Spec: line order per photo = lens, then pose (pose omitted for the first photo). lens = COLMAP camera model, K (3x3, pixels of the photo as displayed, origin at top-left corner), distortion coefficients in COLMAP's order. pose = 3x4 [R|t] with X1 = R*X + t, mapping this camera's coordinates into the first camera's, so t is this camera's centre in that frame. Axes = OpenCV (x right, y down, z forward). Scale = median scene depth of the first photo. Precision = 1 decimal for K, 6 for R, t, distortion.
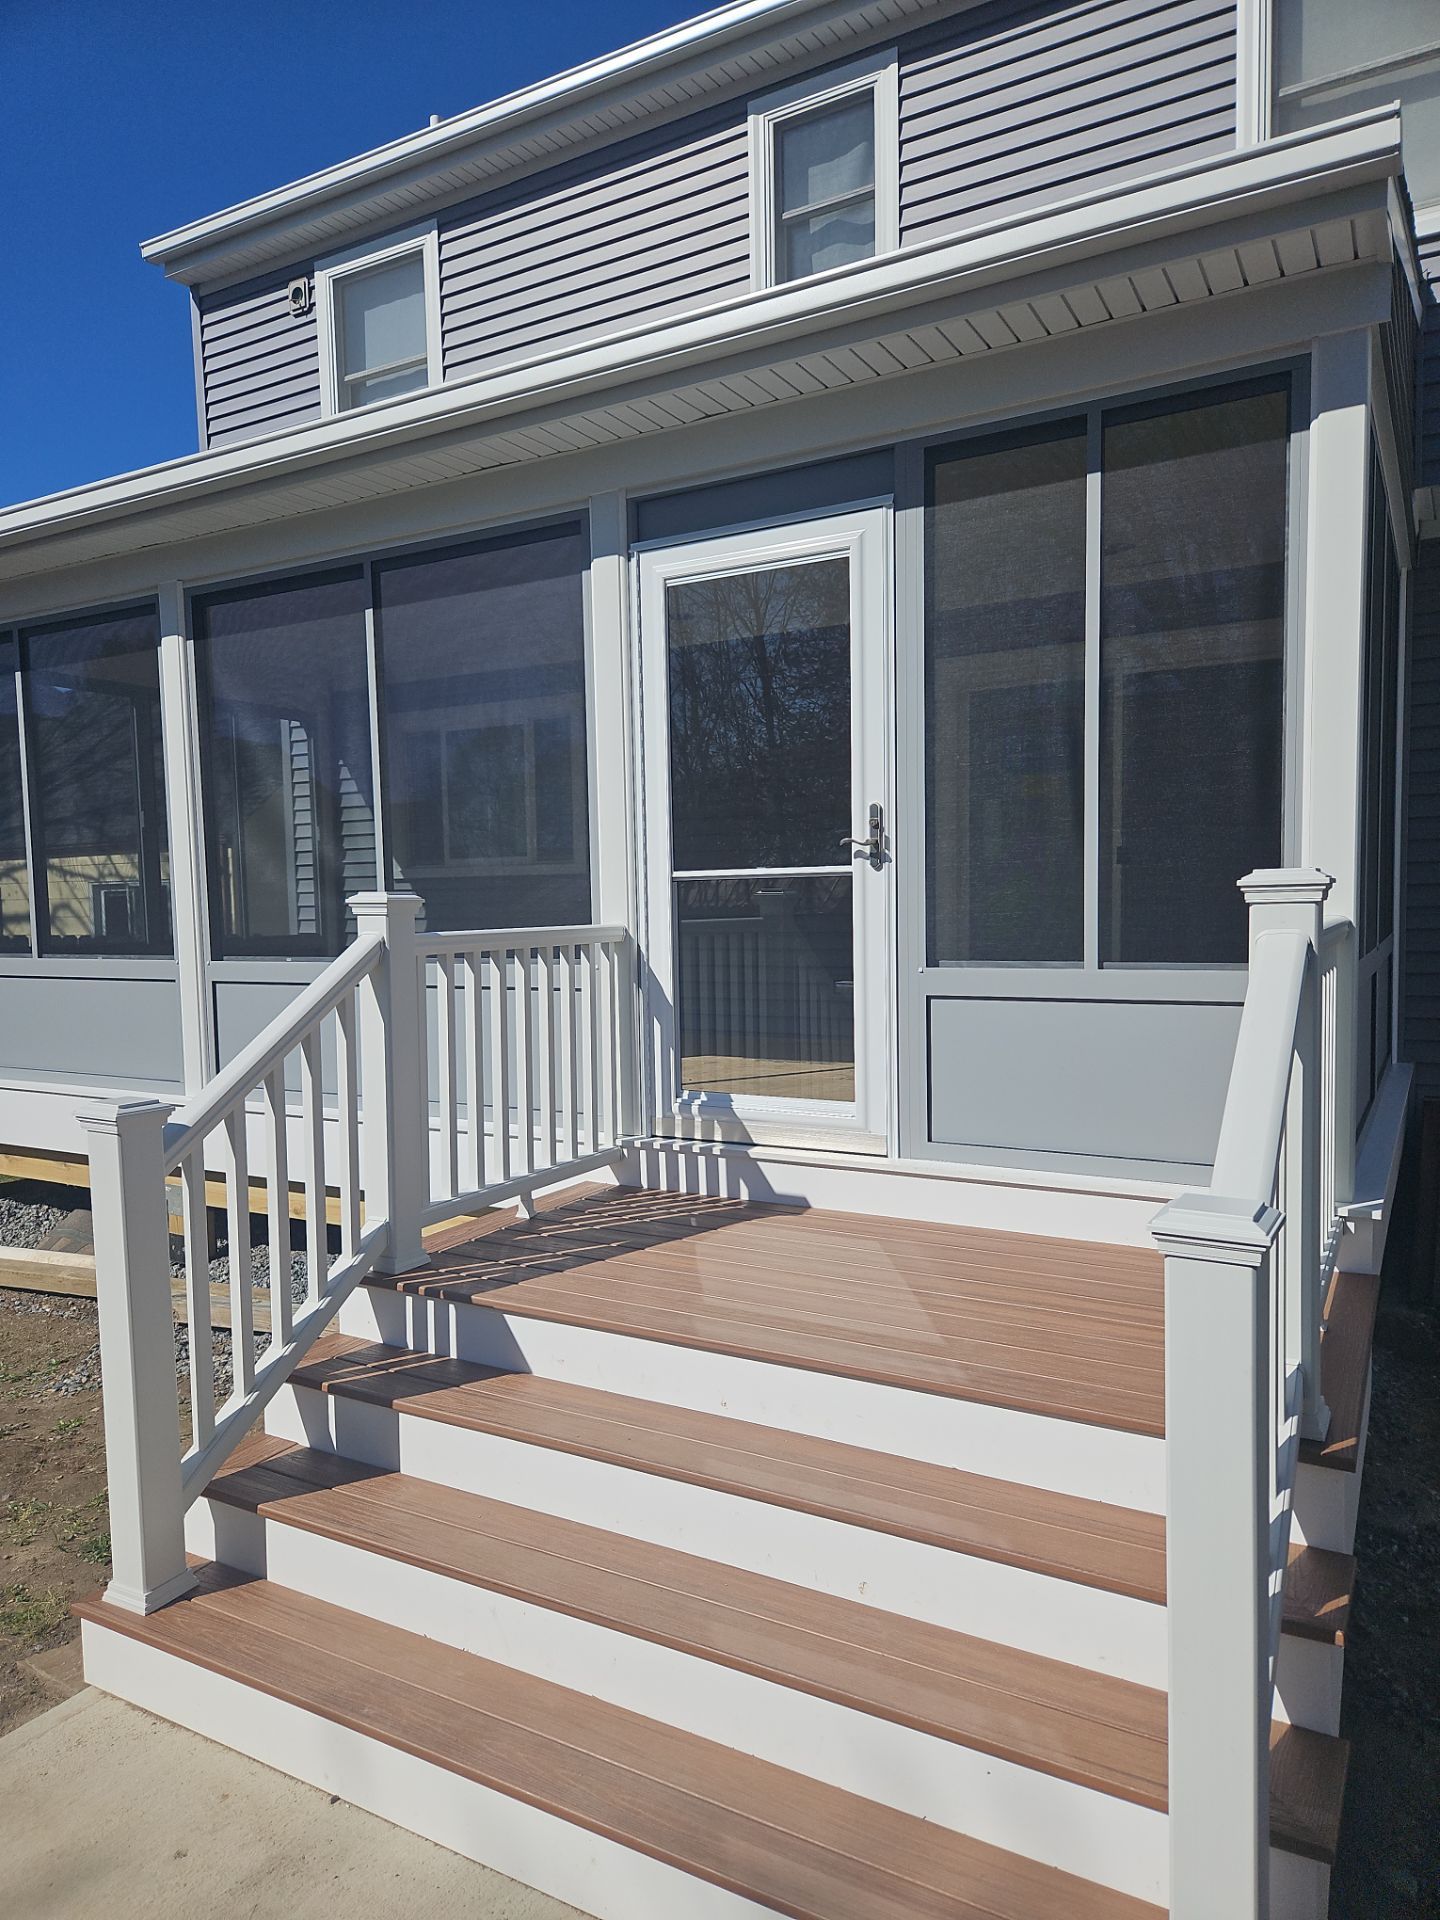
lens RADIAL K [[1276.9, 0, 715.1], [0, 1276.9, 985.1], [0, 0, 1]] dist [0.058183, -0.032798]
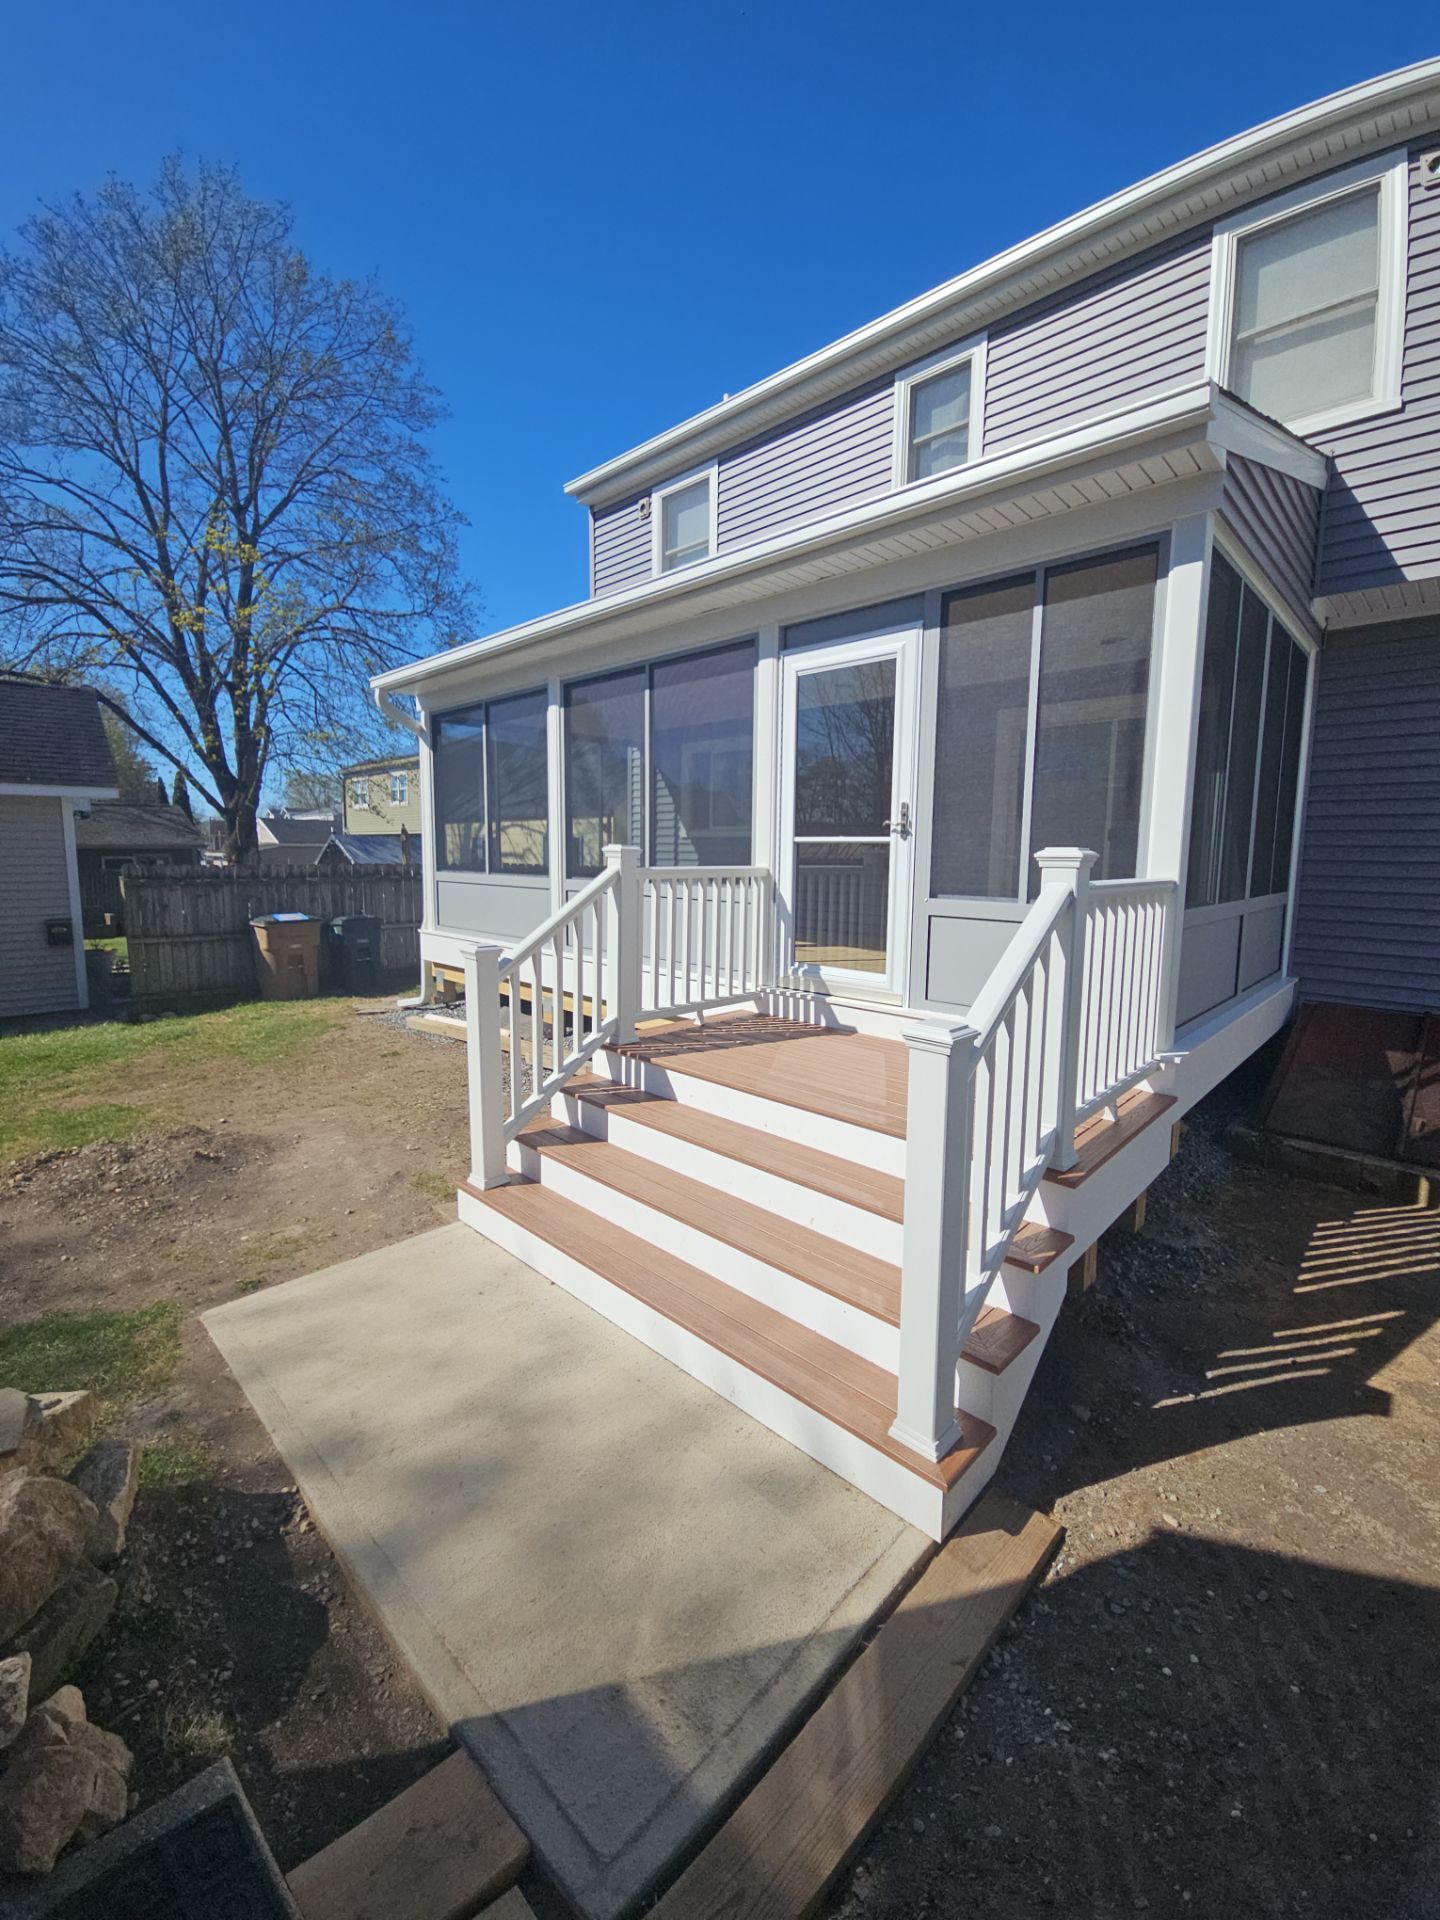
lens RADIAL K [[783.2, 0, 725.5], [0, 783.2, 932.8], [0, 0, 1]] dist [0.016925, -0.000127]
pose [[0.971592, 0.055730, -0.230006, 0.133294], [-0.047454, 0.998017, 0.041362, 0.001464], [0.231855, -0.029273, 0.972310, -0.078540]]
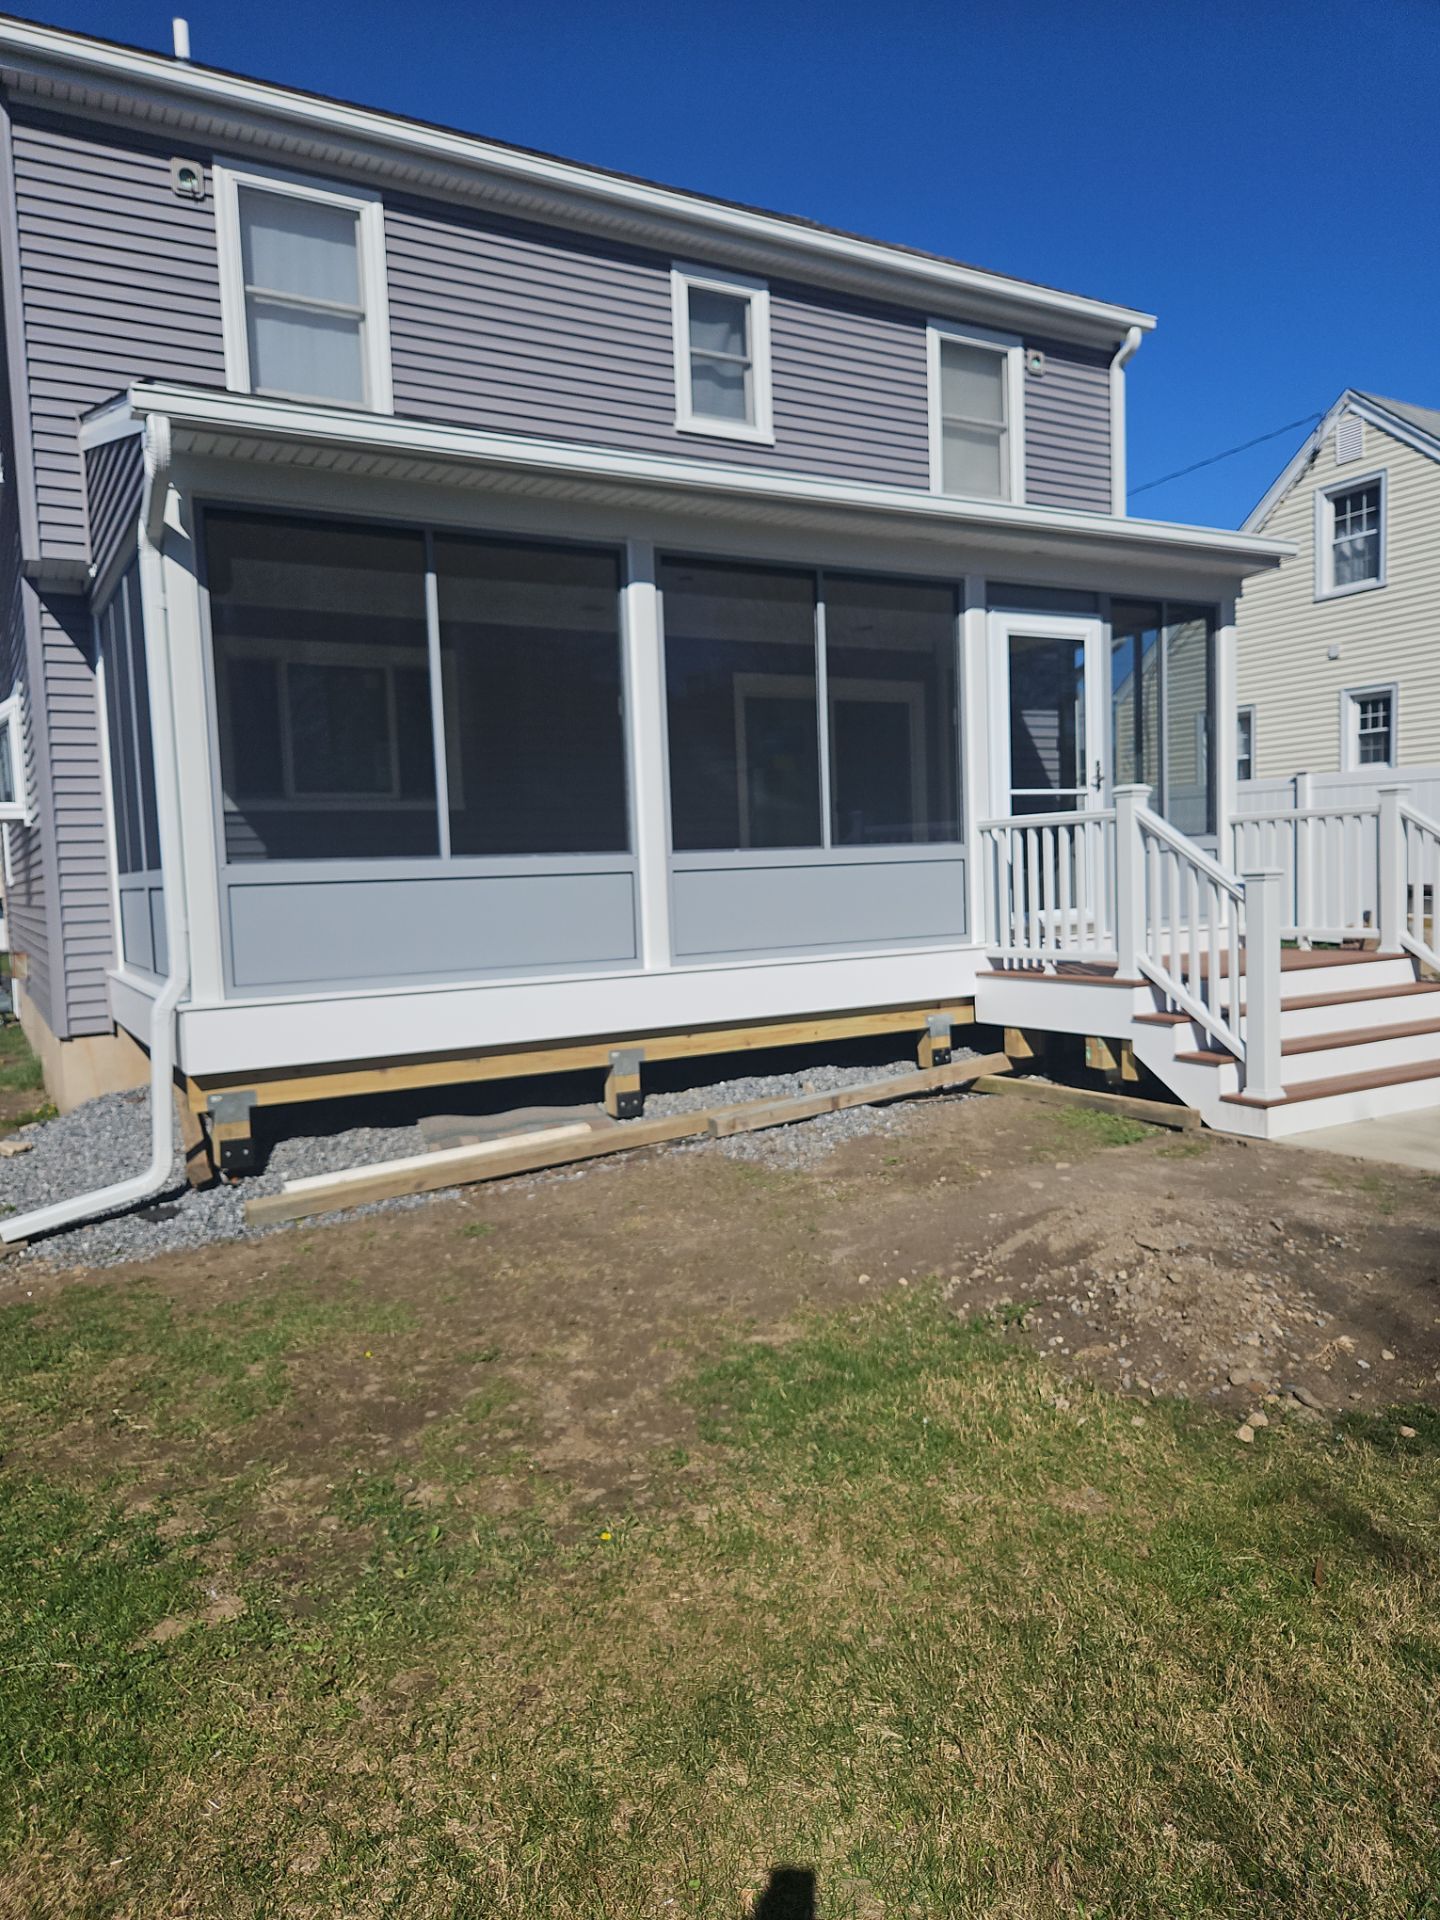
lens RADIAL K [[1301.1, 0, 720.0], [0, 1301.1, 960.0], [0, 0, 1]] dist [0.056129, -0.037569]
pose [[0.504737, -0.054263, 0.861566, -1.865621], [0.087005, 0.996138, 0.011767, 0.092490], [-0.858878, 0.069022, 0.507509, 0.442783]]
